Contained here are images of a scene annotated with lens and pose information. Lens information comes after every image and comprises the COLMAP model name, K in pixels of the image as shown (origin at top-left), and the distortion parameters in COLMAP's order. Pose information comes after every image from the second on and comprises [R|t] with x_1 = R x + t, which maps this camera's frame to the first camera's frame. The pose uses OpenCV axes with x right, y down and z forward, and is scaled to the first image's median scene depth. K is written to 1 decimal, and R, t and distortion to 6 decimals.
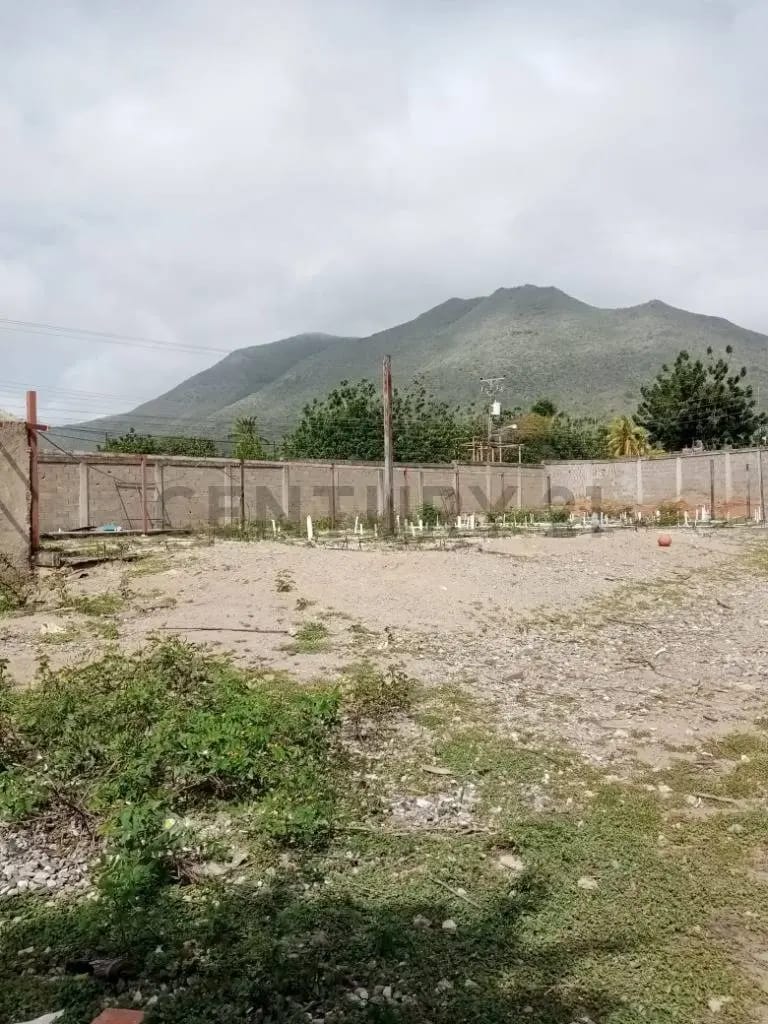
lens RADIAL K [[809.4, 0, 377.8], [0, 809.4, 519.9], [0, 0, 1]] dist [0.016764, -0.050989]
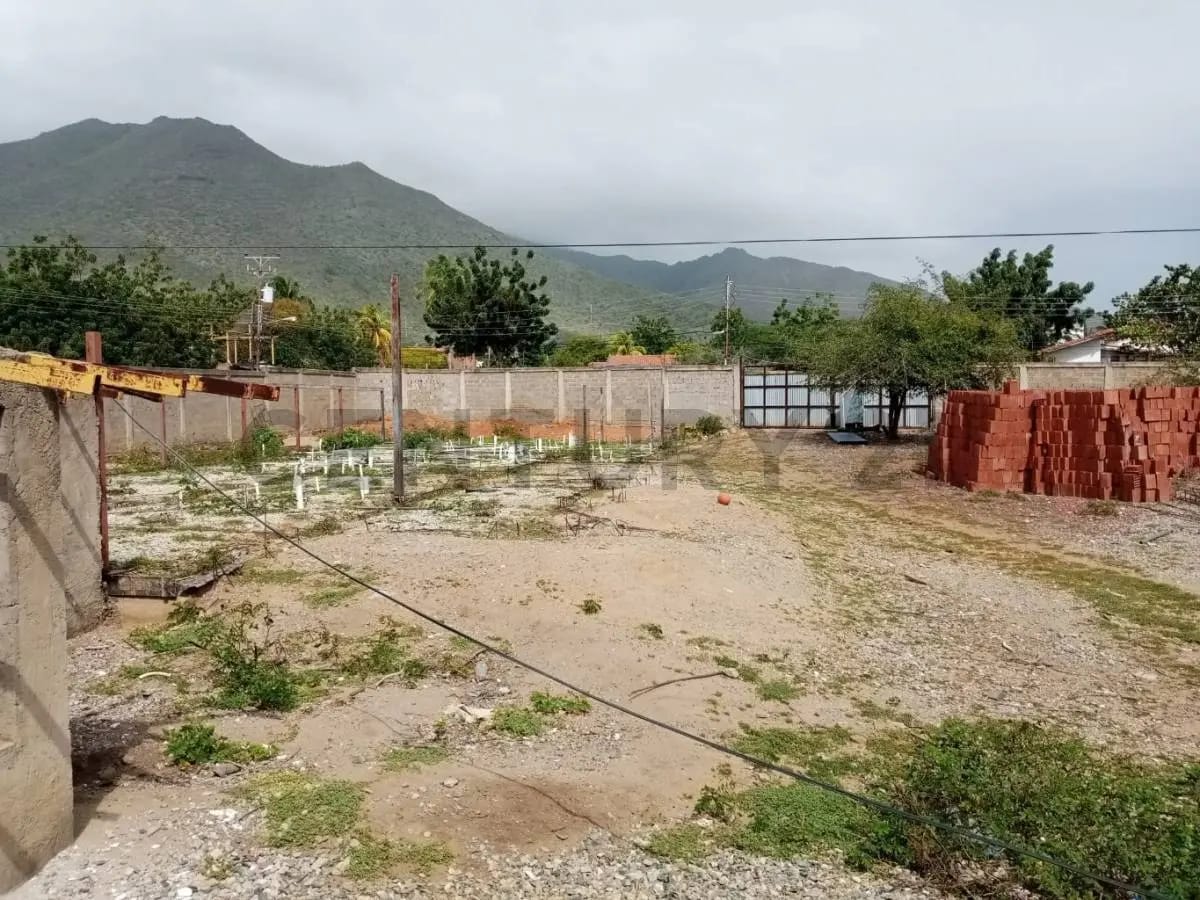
lens RADIAL K [[948.5, 0, 597.4], [0, 948.5, 461.0], [0, 0, 1]] dist [0.016764, -0.050989]
pose [[0.830788, -0.021066, 0.556189, -0.736613], [-0.006097, 0.998879, 0.046941, -0.131266], [-0.556555, -0.042389, 0.829729, 0.201809]]
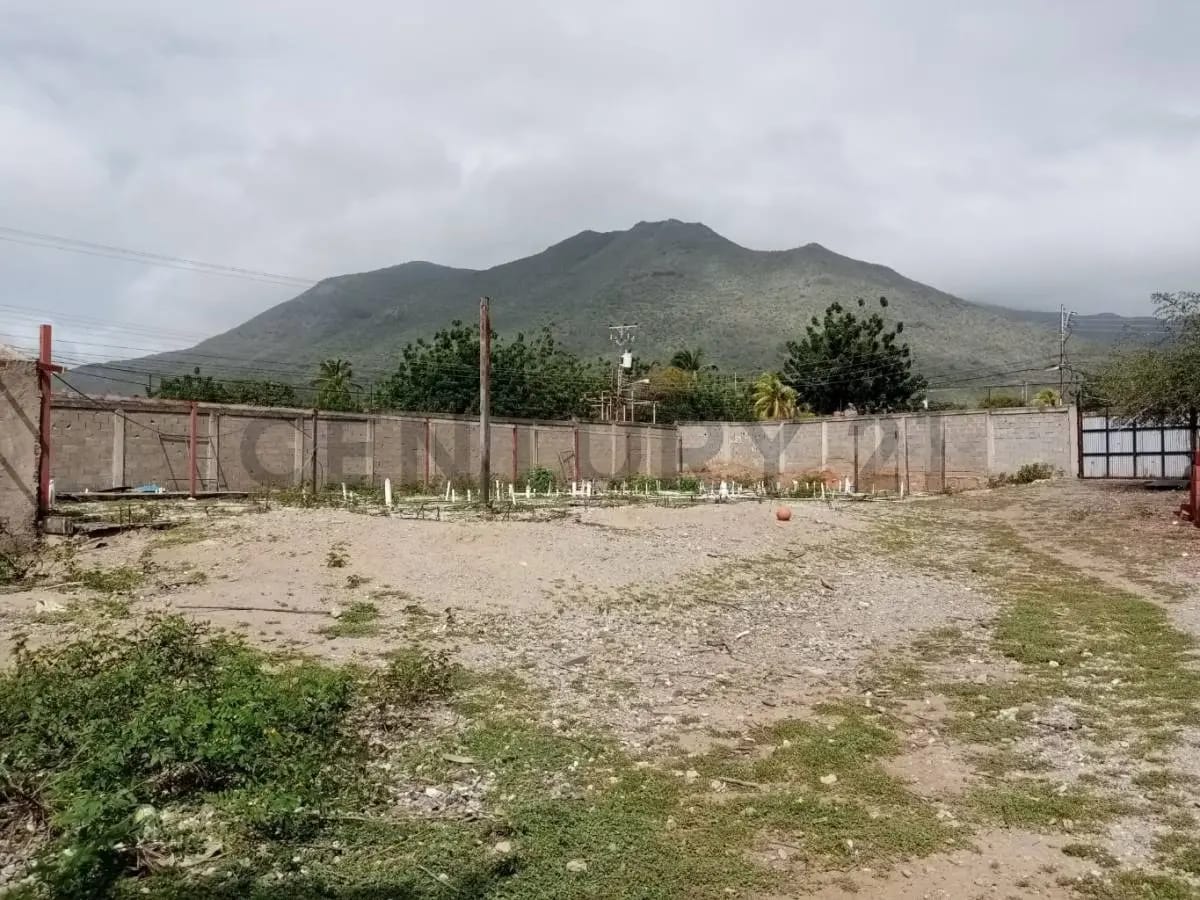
lens RADIAL K [[948.5, 0, 602.7], [0, 948.5, 454.0], [0, 0, 1]] dist [0.016764, -0.050989]
pose [[0.993345, 0.023173, 0.112822, 0.052407], [-0.019415, 0.999223, -0.034298, -0.003012], [-0.113529, 0.031879, 0.993023, -0.054743]]
